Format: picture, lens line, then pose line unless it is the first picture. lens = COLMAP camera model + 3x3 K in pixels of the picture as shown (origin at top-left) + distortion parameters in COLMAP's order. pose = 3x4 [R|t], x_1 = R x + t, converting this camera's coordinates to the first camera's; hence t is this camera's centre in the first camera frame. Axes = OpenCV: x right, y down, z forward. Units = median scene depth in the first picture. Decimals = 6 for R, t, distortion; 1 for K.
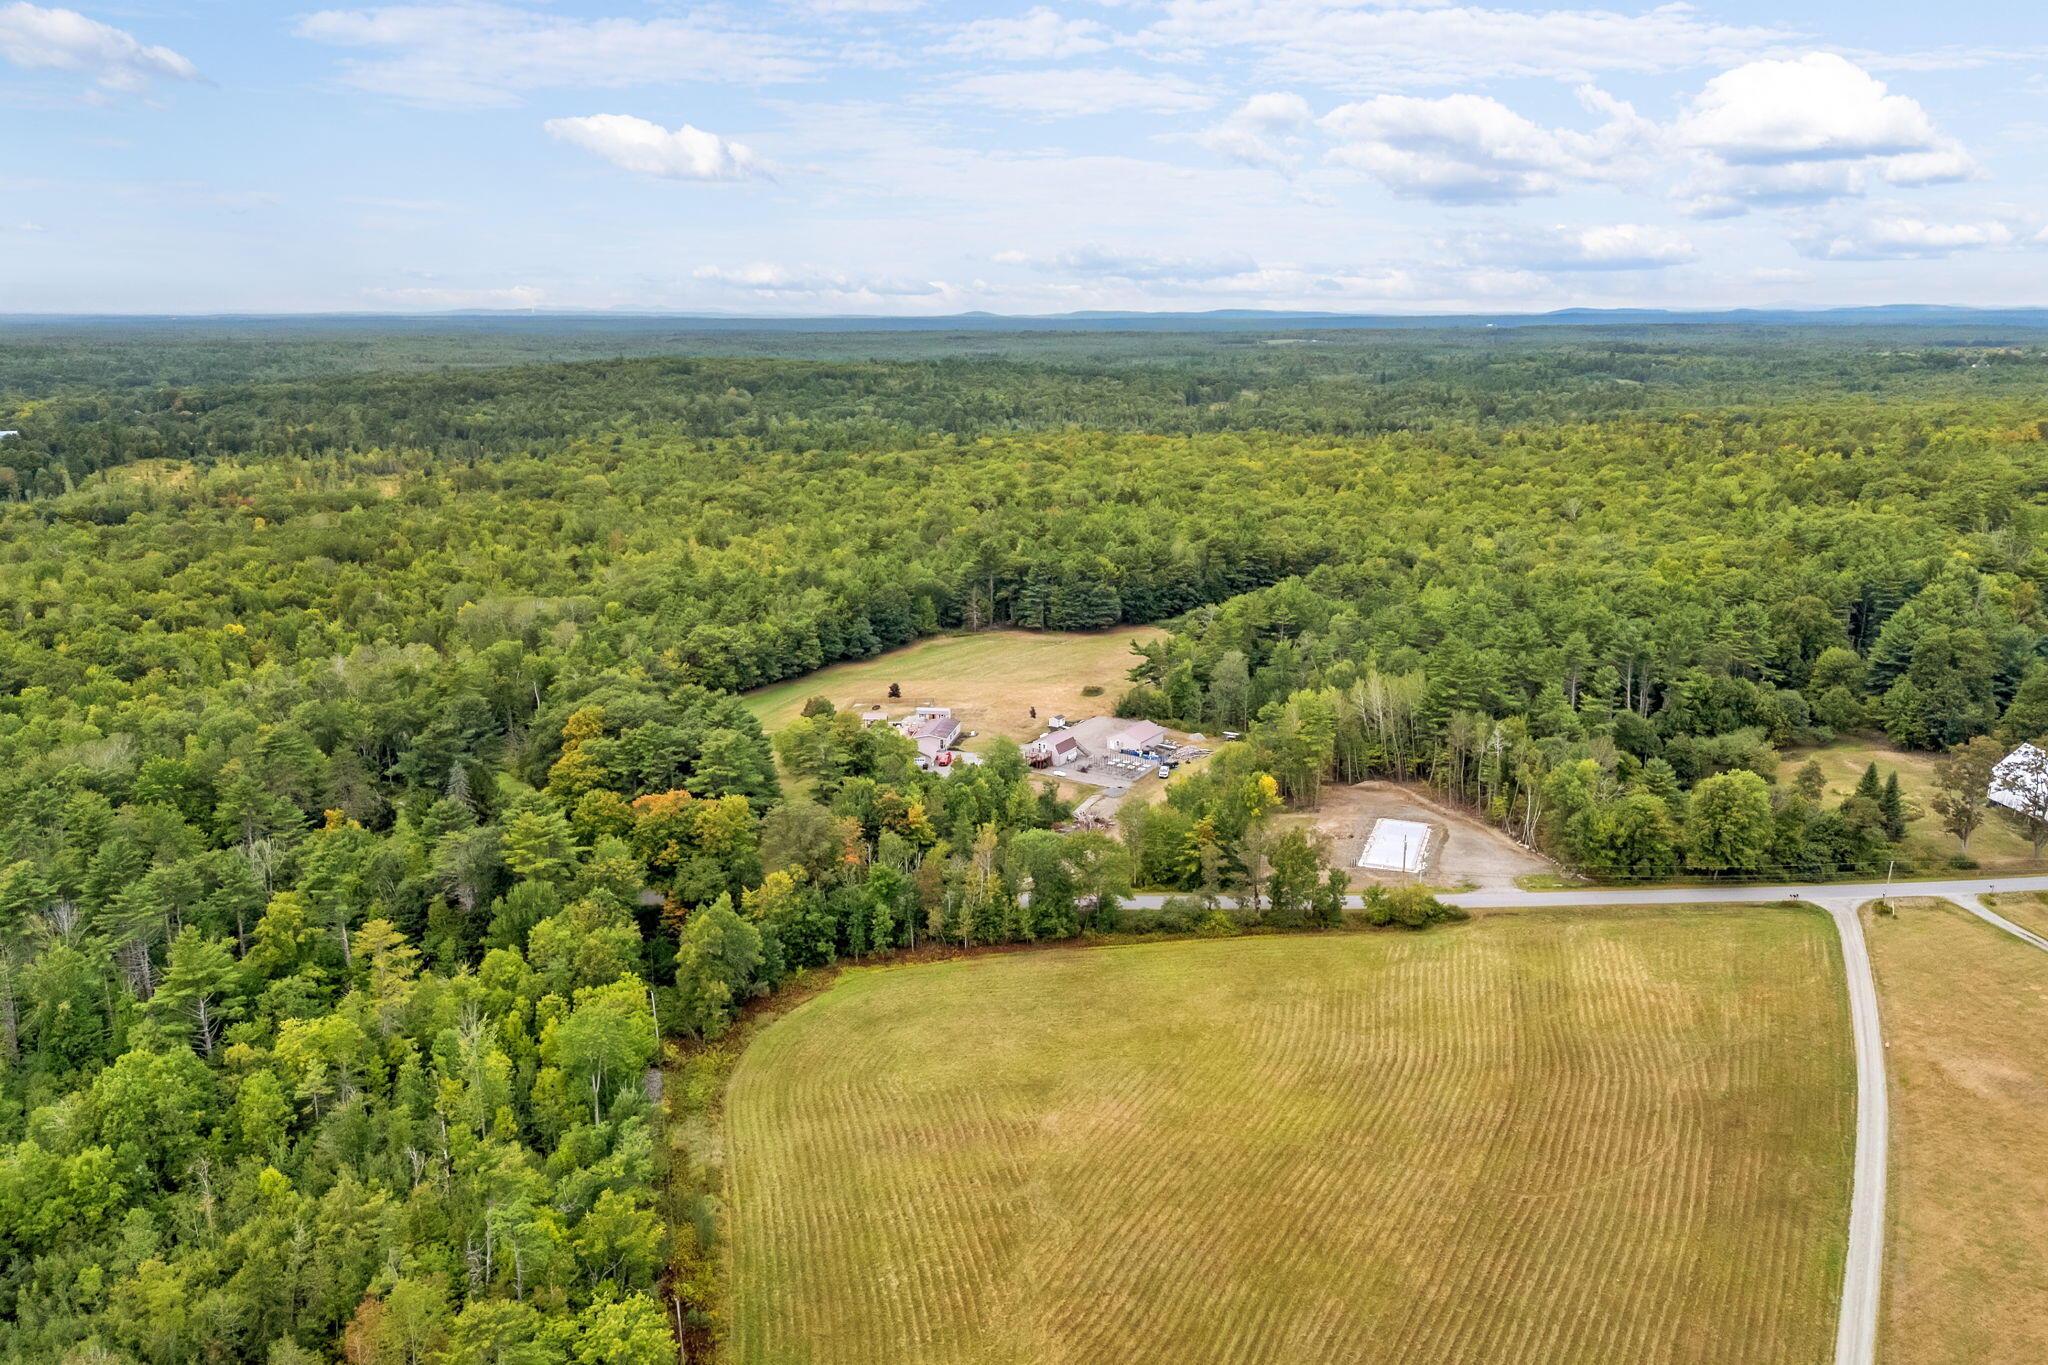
lens RADIAL K [[1477.3, 0, 1032.2], [0, 1477.3, 677.3], [0, 0, 1]] dist [0.024315, -0.018274]
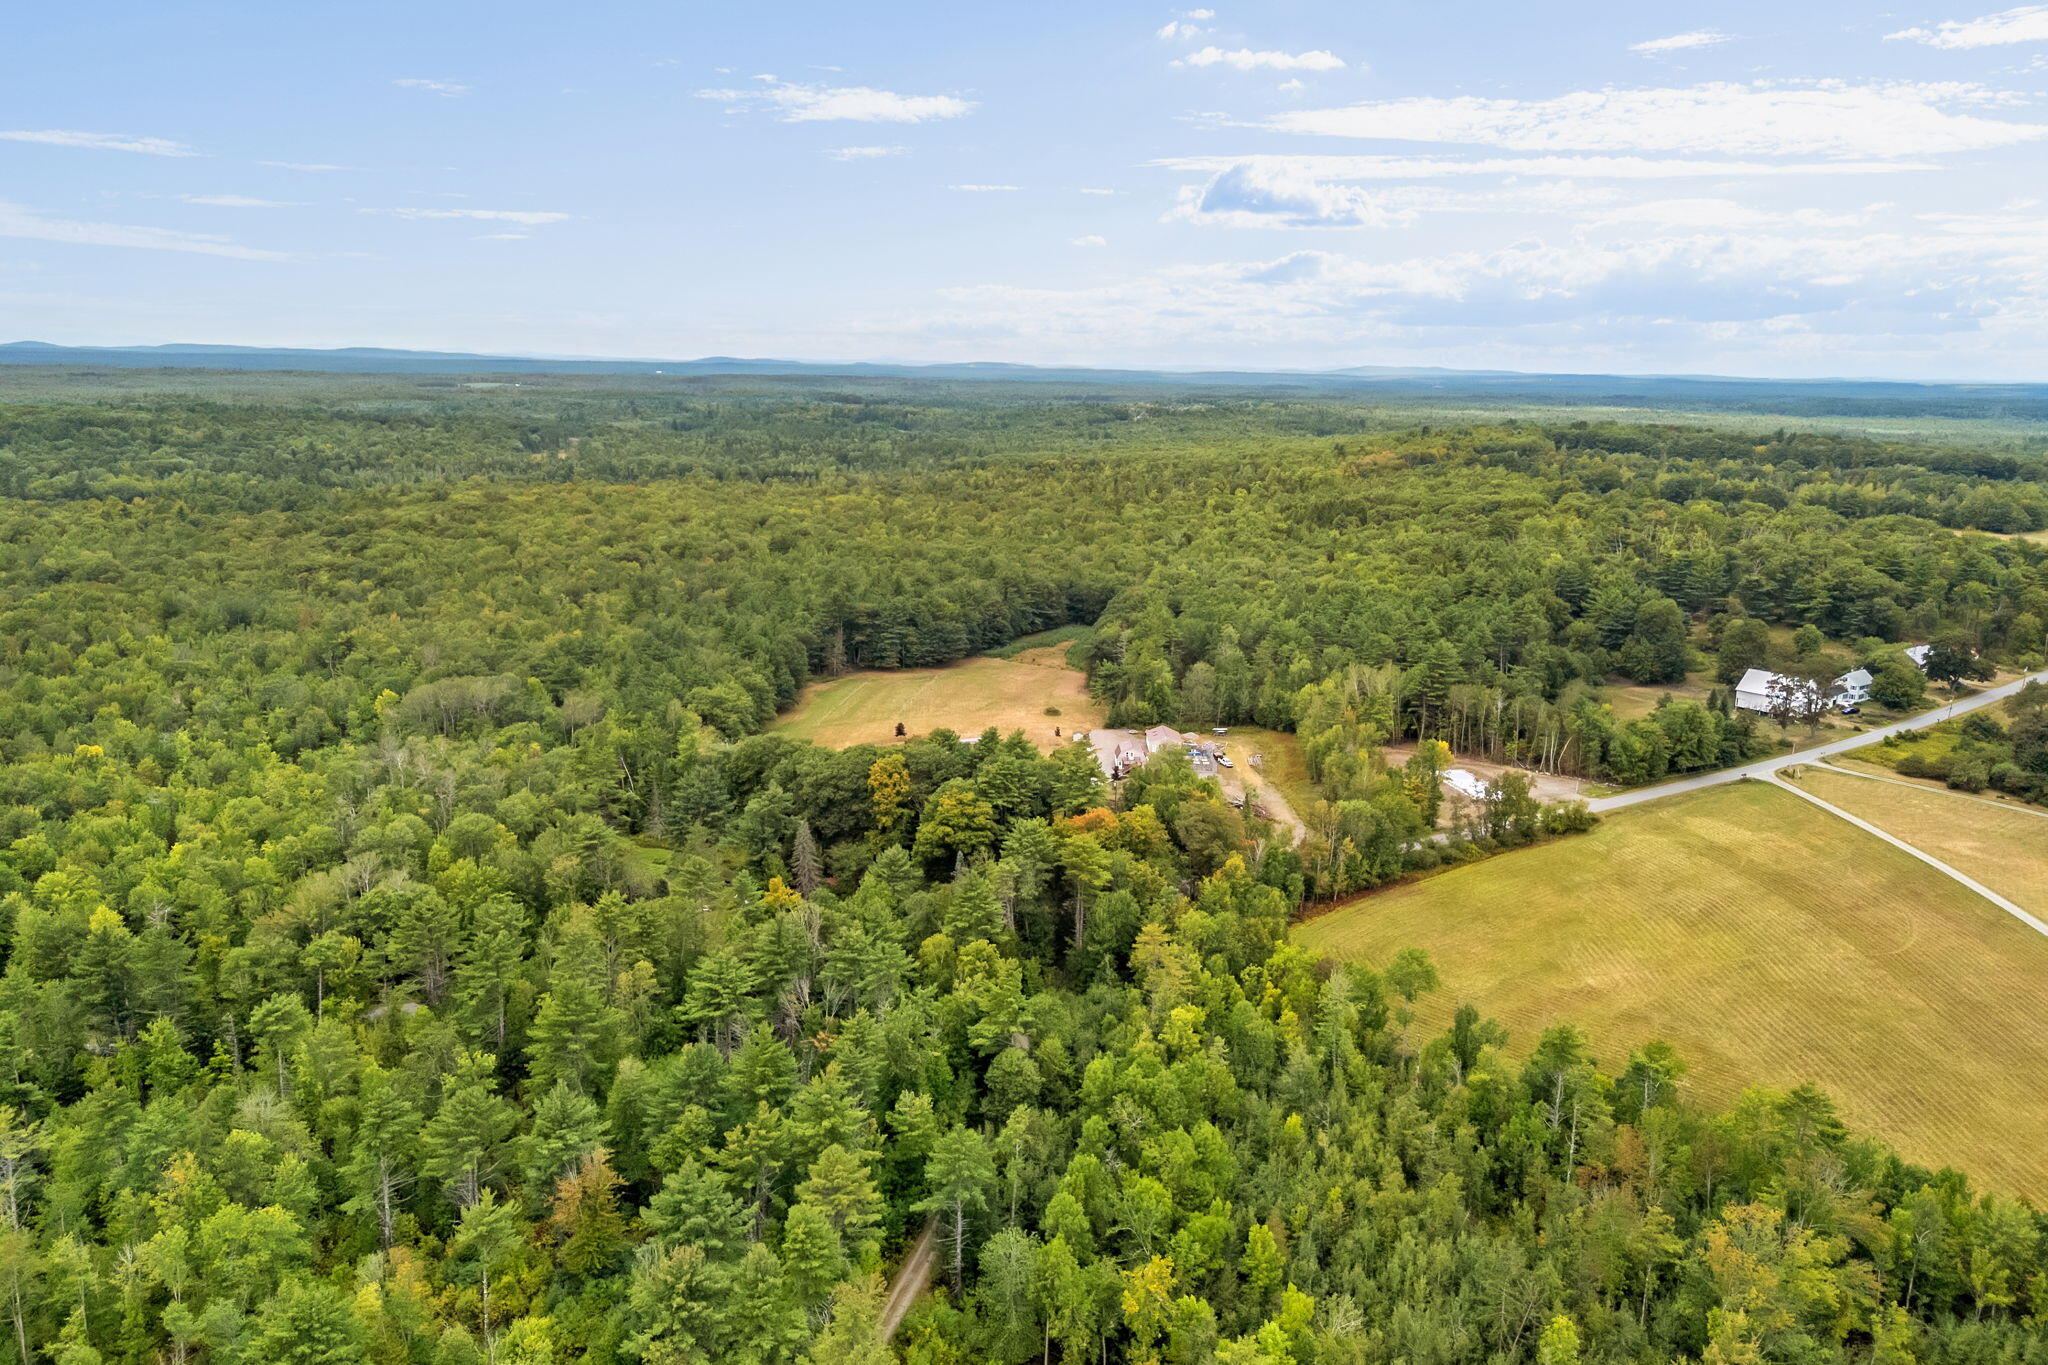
lens RADIAL K [[1477.3, 0, 1013.3], [0, 1477.3, 699.5], [0, 0, 1]] dist [0.024315, -0.018274]
pose [[0.856282, -0.099393, 0.506856, -0.499183], [0.107759, 0.994093, 0.012891, -0.015569], [-0.505143, 0.043580, 0.861934, 0.041204]]
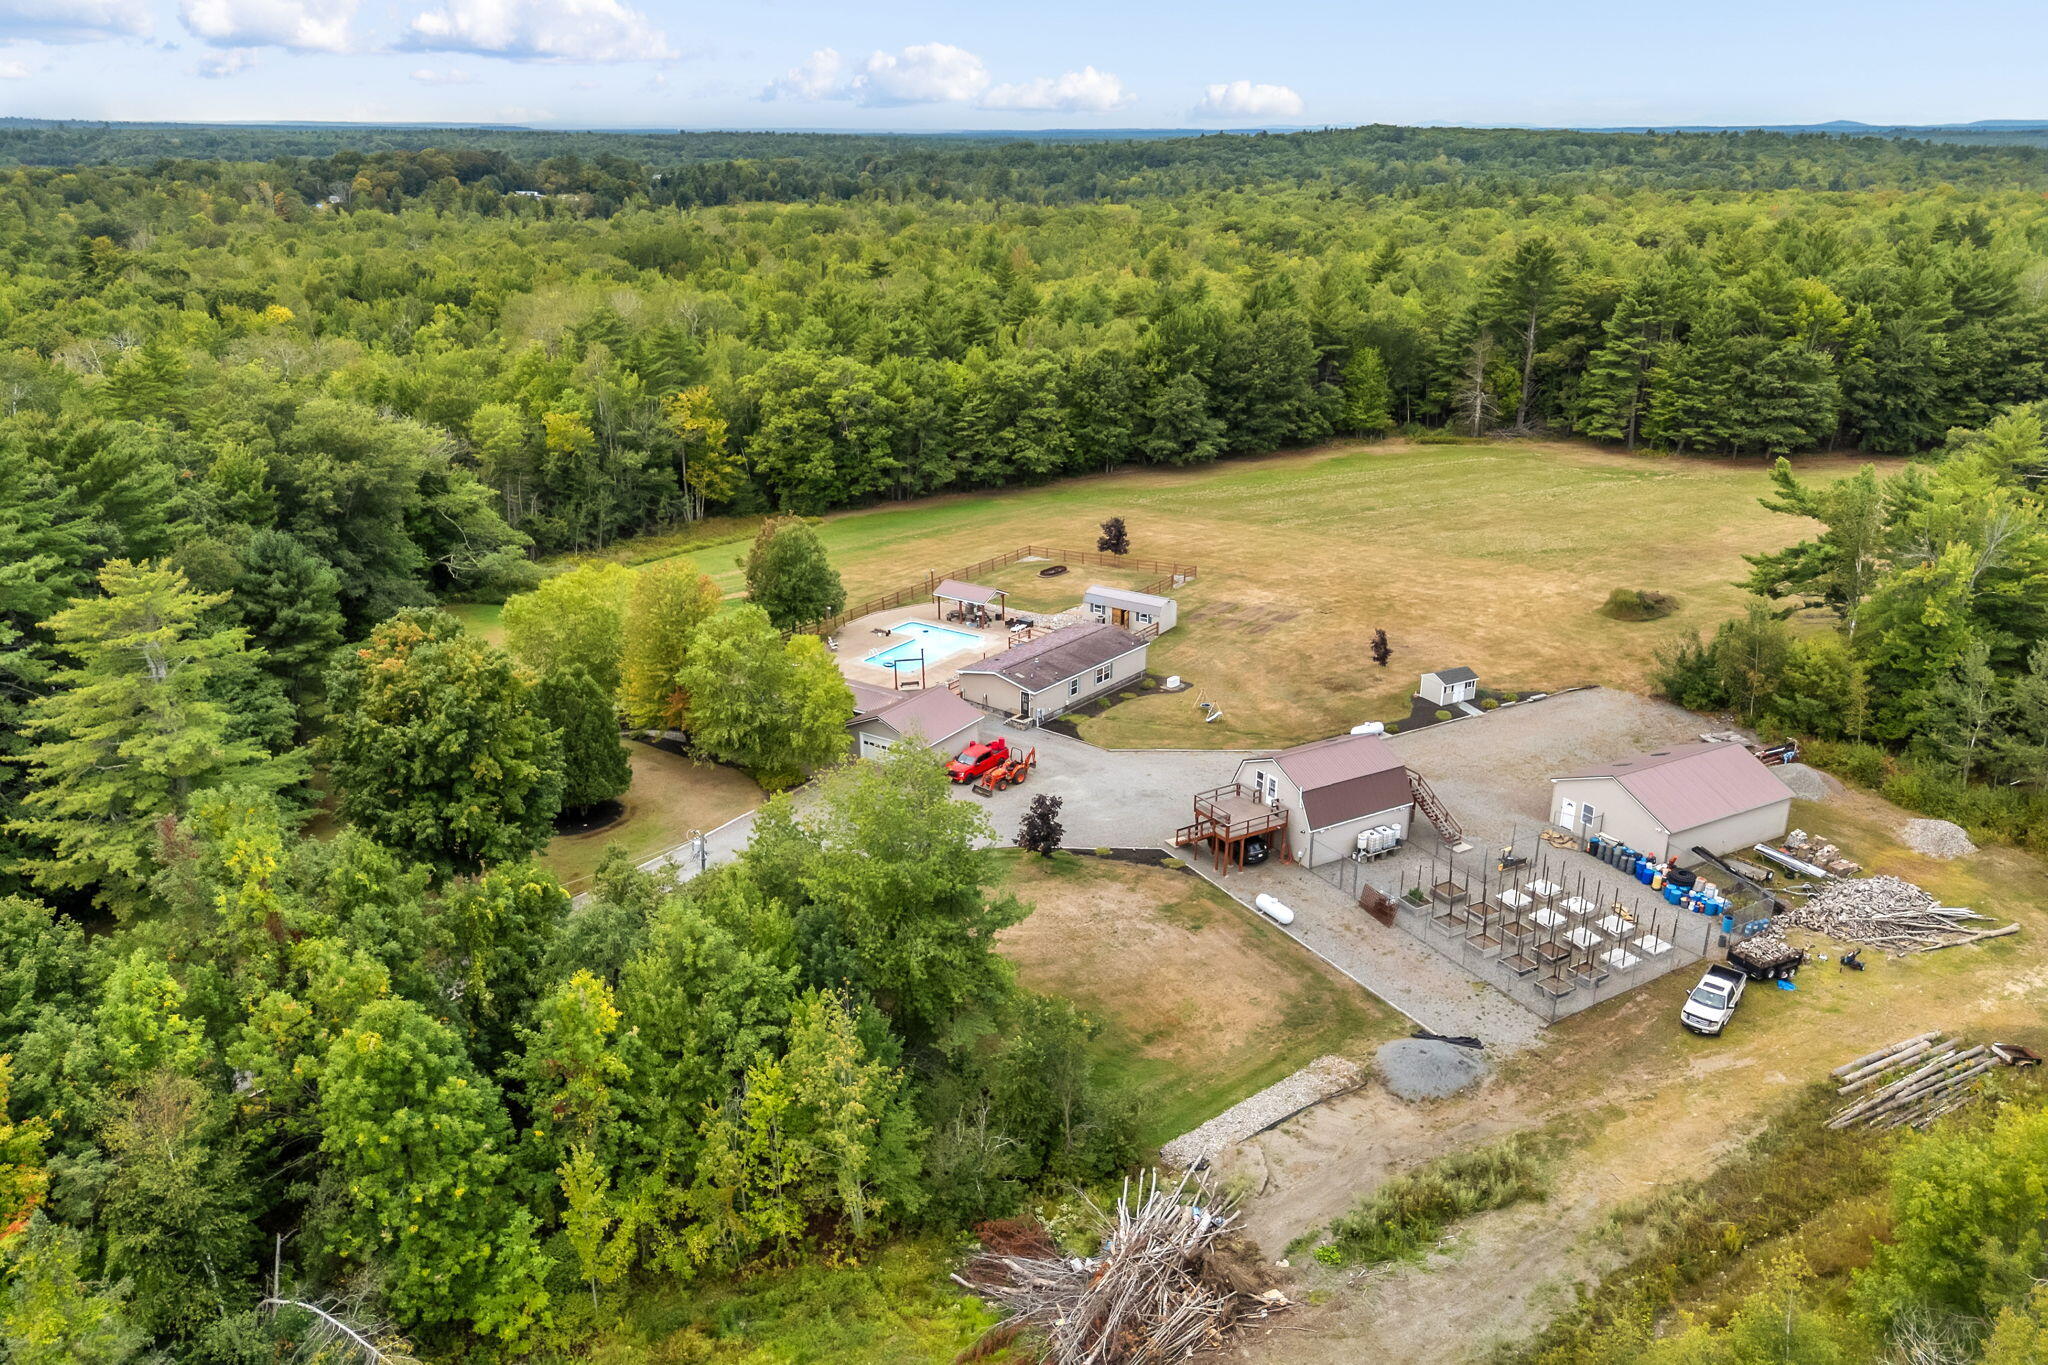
lens RADIAL K [[1477.3, 0, 1030.3], [0, 1477.3, 685.0], [0, 0, 1]] dist [0.024315, -0.018274]
pose [[0.871716, 0.166602, -0.460820, 0.072032], [-0.113100, 0.983442, 0.141600, -0.004928], [0.476781, -0.071316, 0.876125, 0.564586]]
